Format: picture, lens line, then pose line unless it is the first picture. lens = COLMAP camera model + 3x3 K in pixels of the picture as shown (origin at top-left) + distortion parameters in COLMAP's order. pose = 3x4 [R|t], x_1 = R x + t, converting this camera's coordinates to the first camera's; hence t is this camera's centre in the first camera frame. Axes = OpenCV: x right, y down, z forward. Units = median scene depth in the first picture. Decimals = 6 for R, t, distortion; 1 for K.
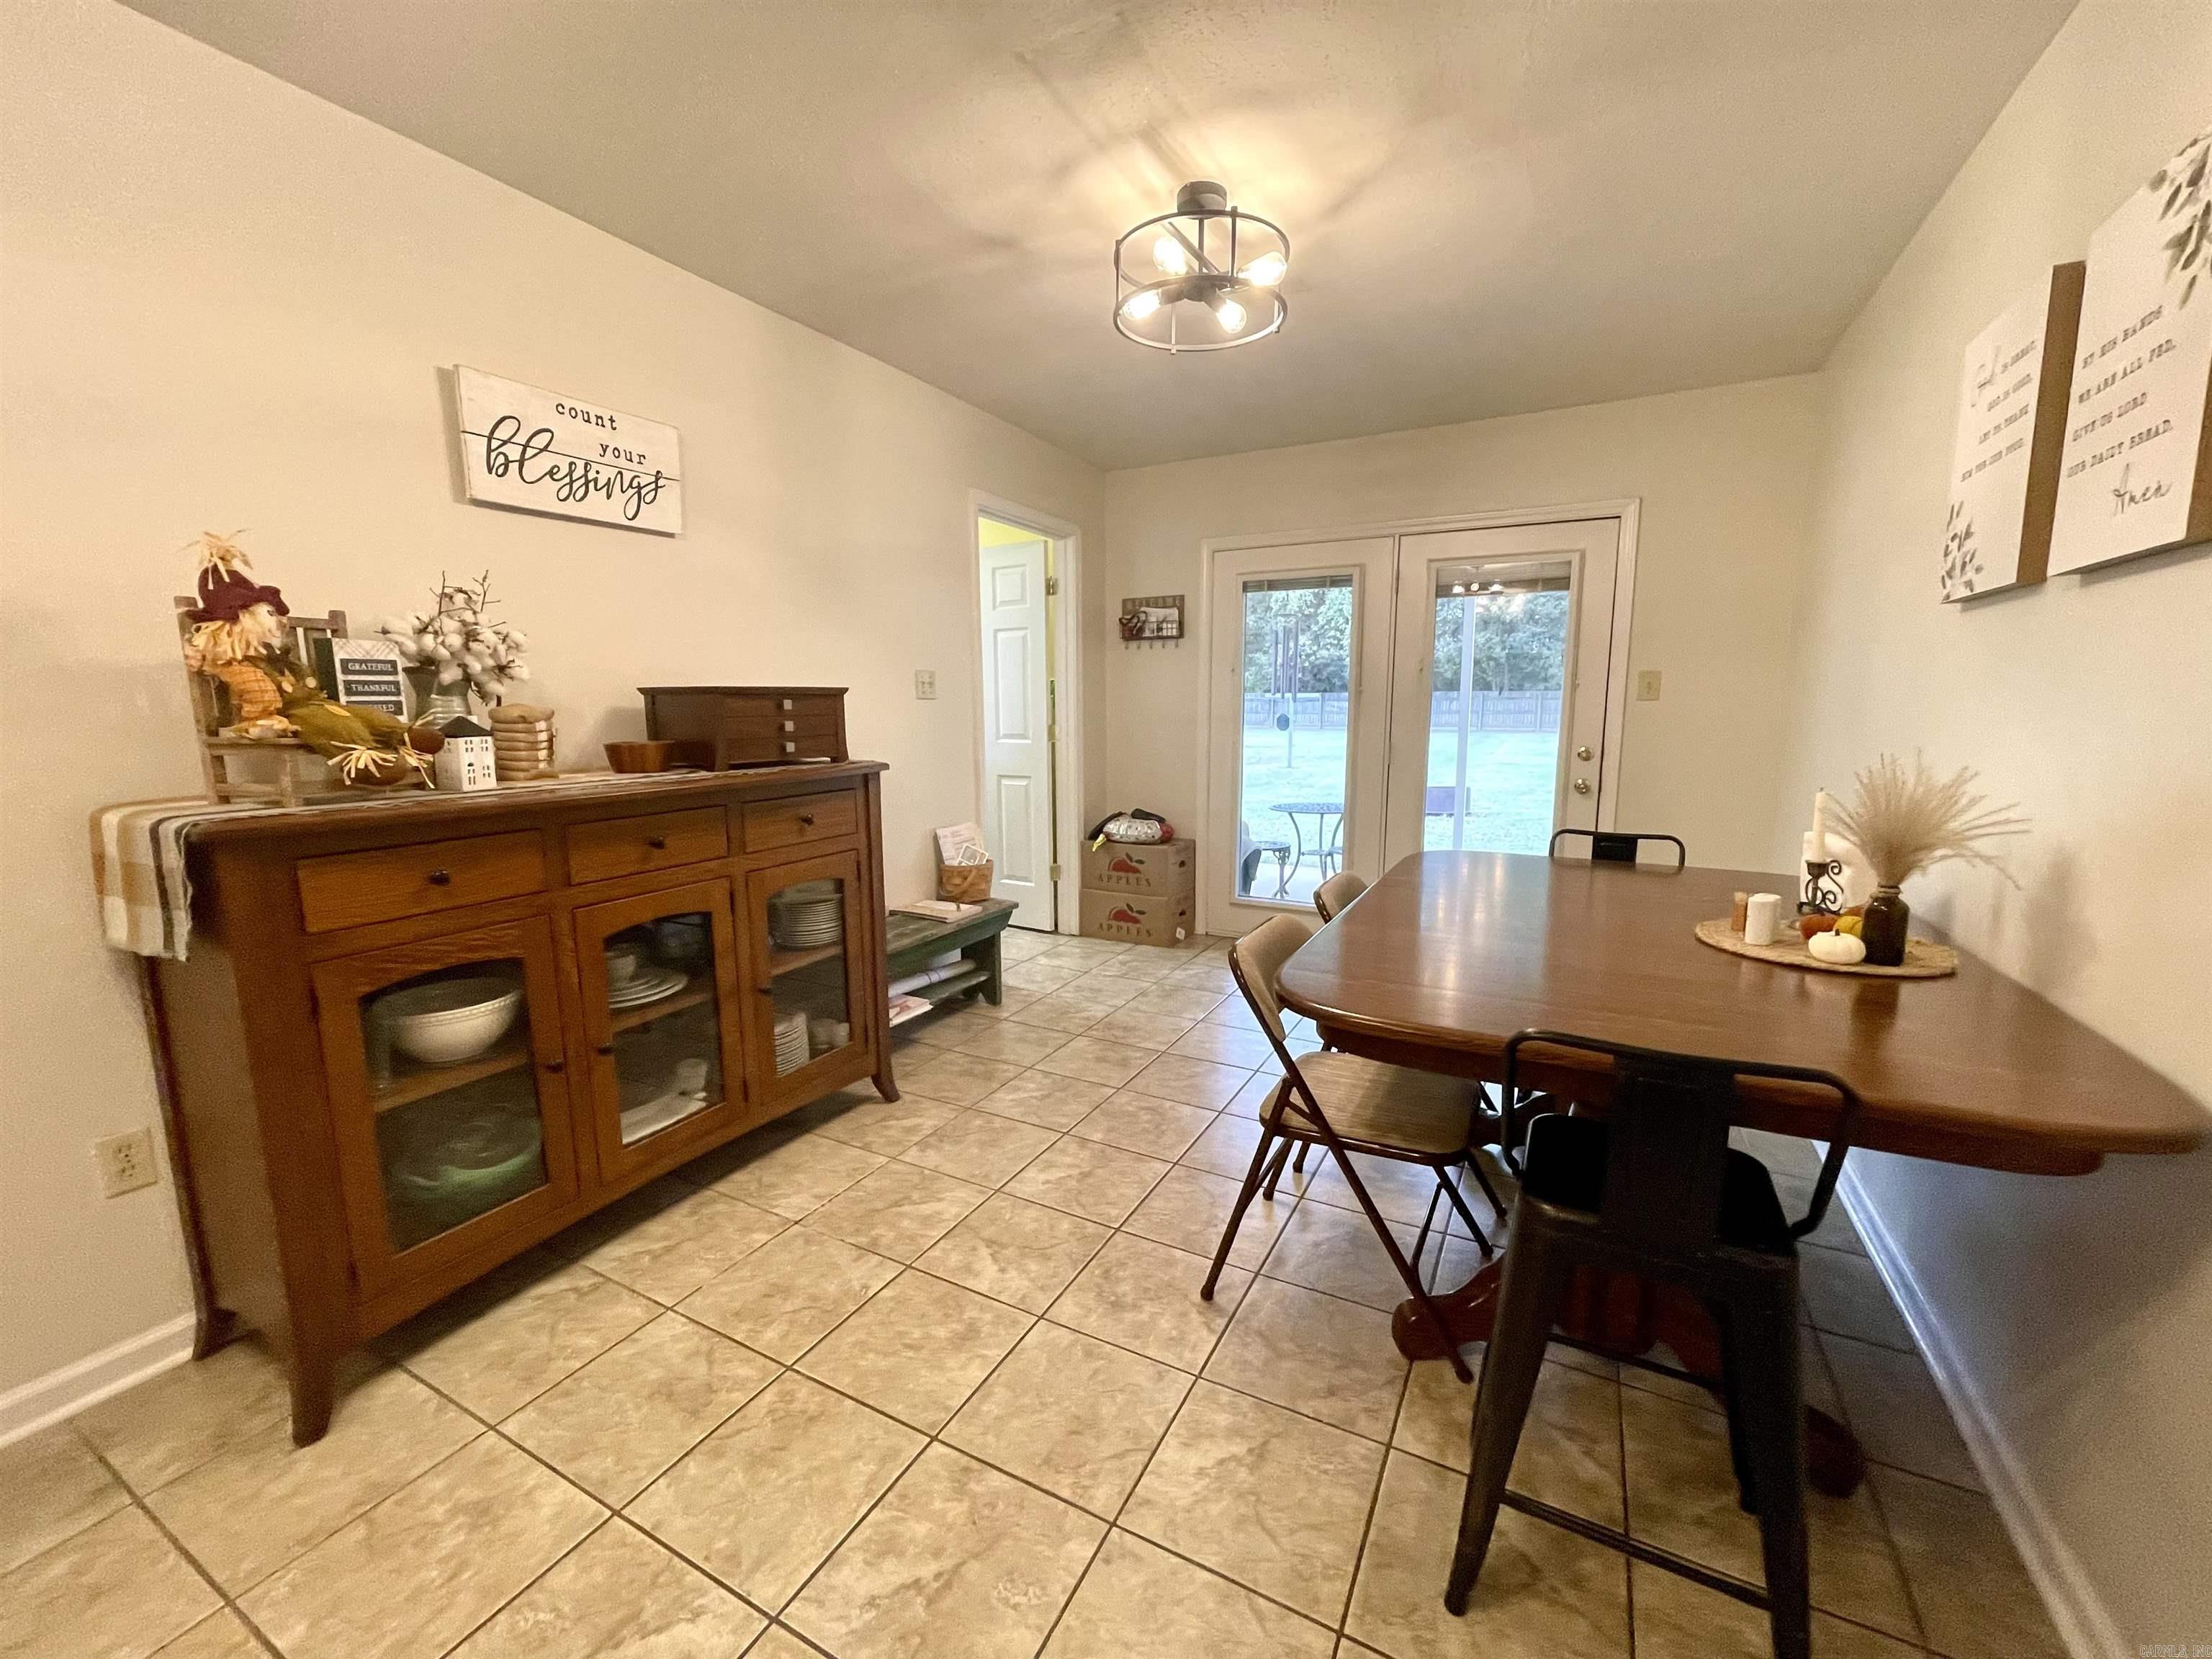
lens RADIAL K [[895.0, 0, 1104.8], [0, 895.0, 831.7], [0, 0, 1]] dist [-0.001608, 0.000660]
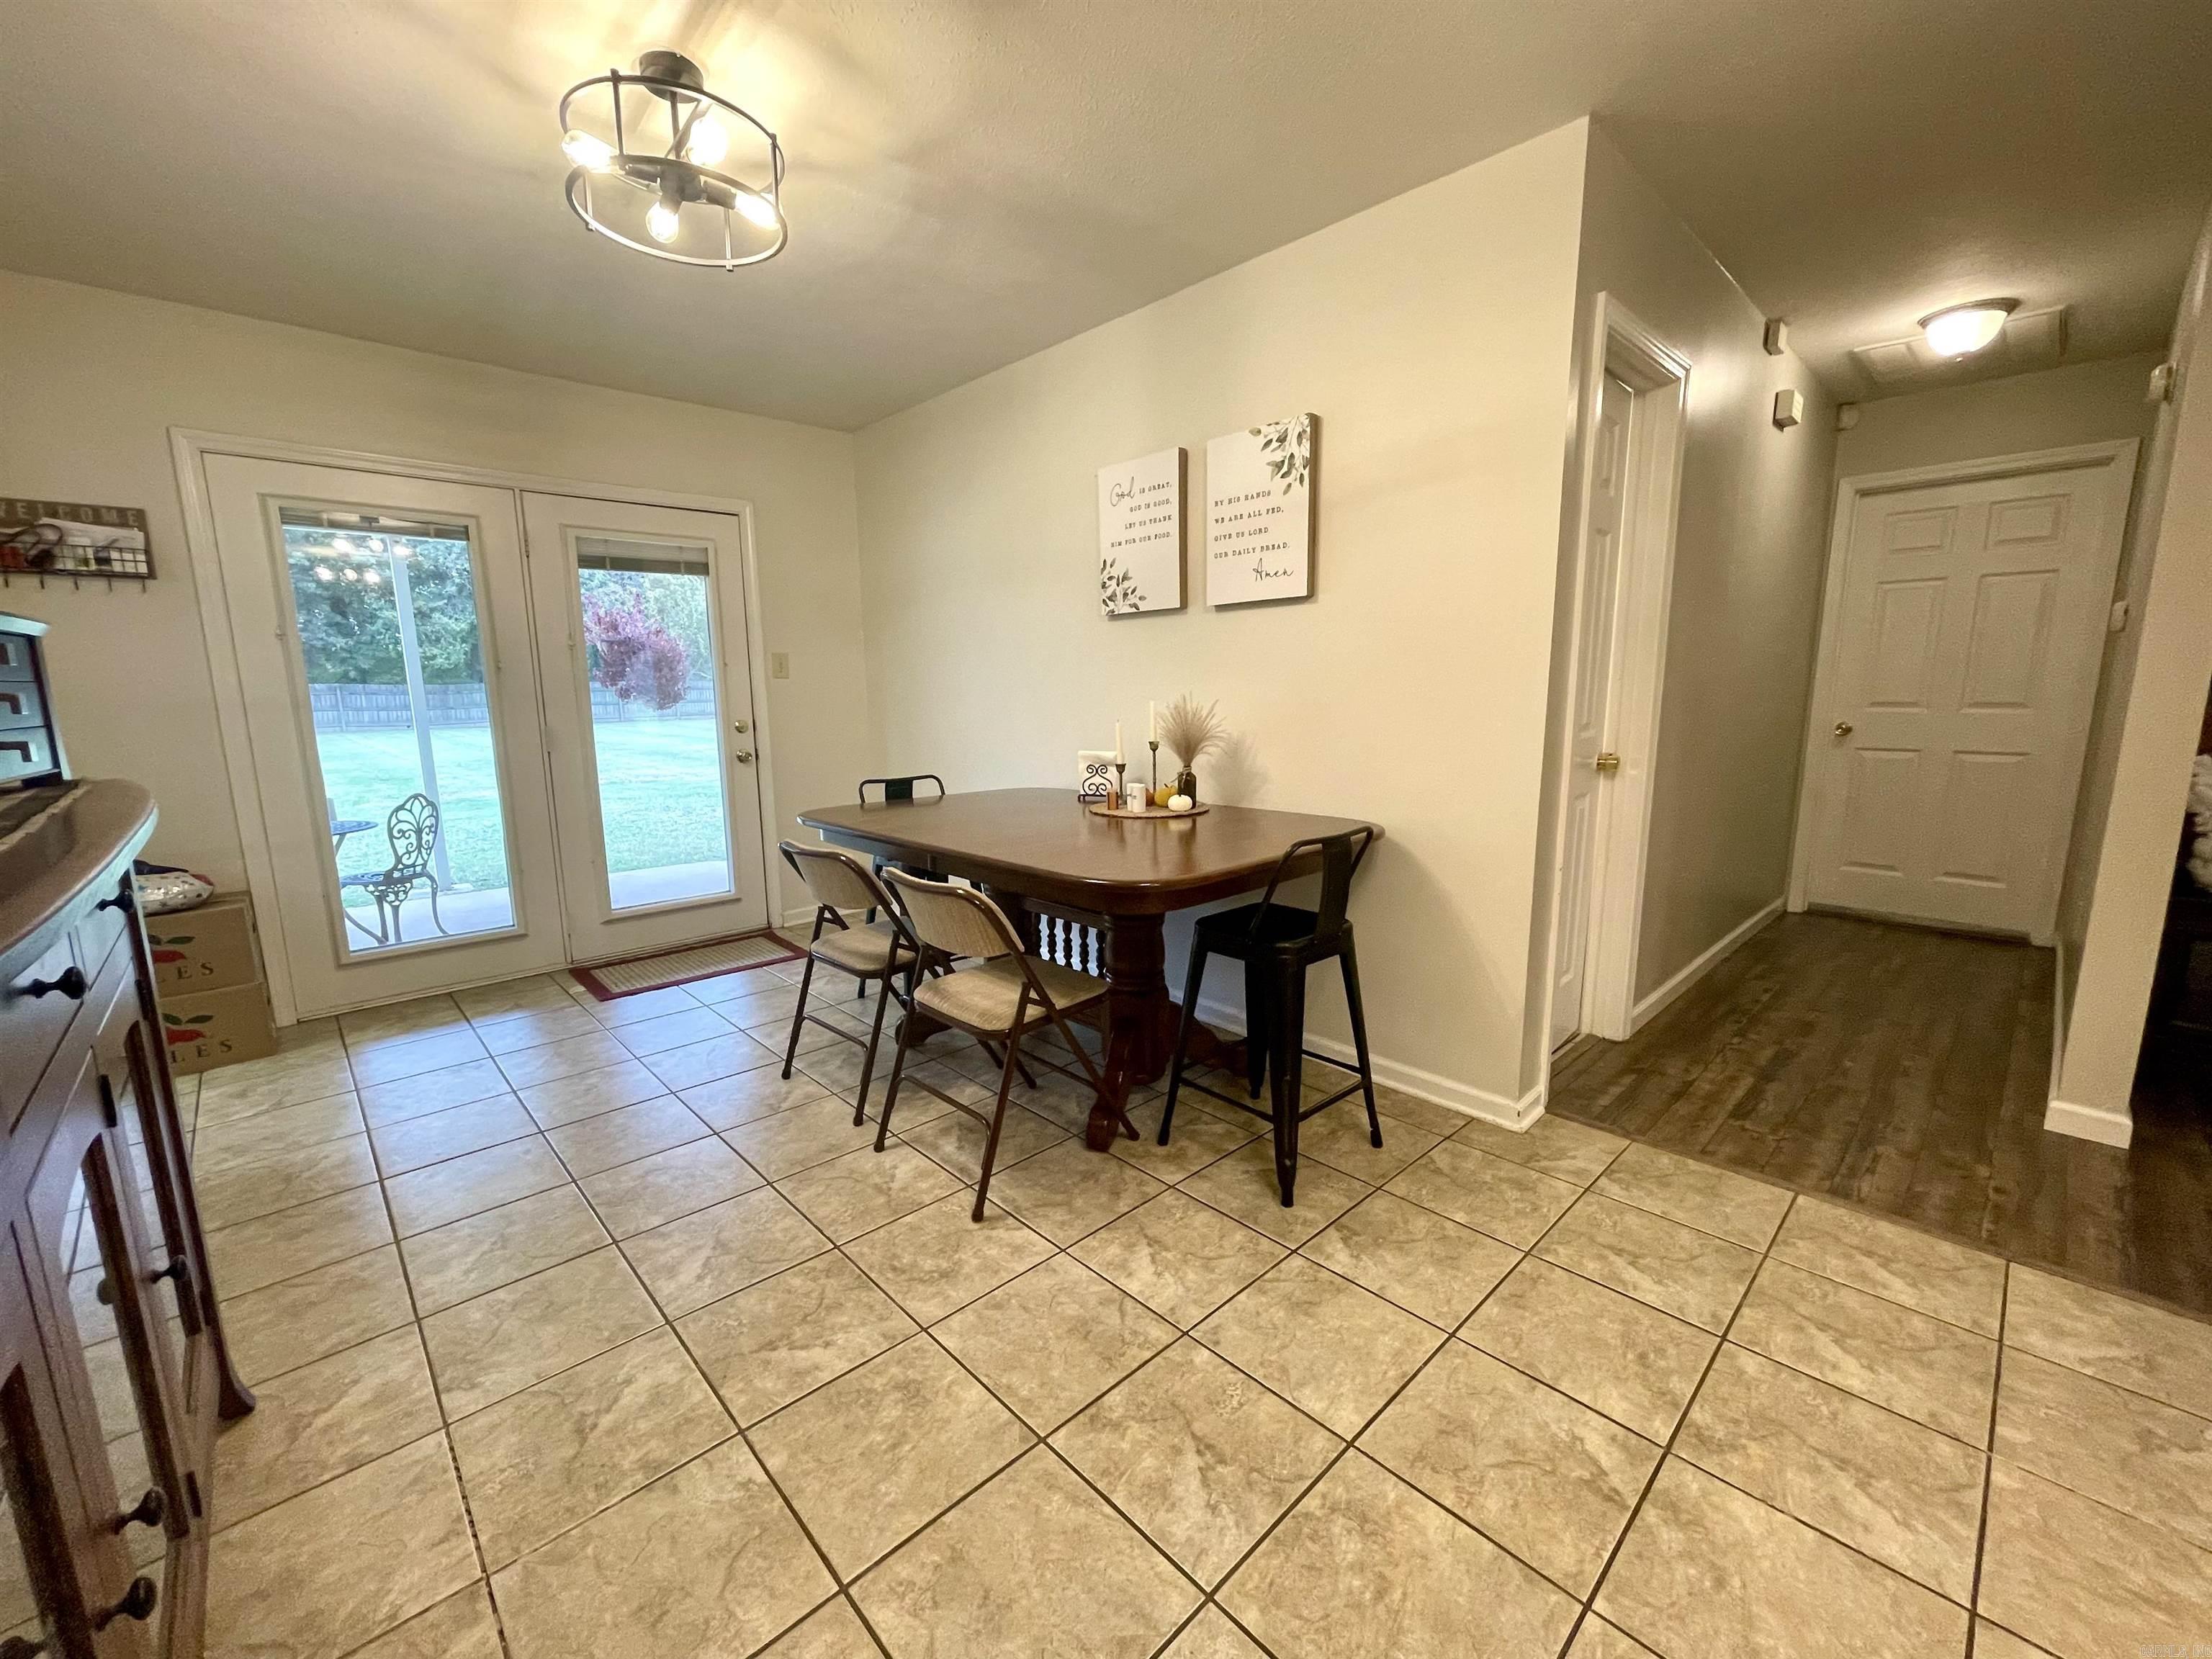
lens RADIAL K [[895.0, 0, 1094.9], [0, 895.0, 831.0], [0, 0, 1]] dist [-0.001608, 0.000660]
pose [[0.323158, -0.152015, 0.934056, -0.710246], [0.148220, 0.982963, 0.108695, -0.028795], [-0.934666, 0.103320, 0.340184, 0.424250]]
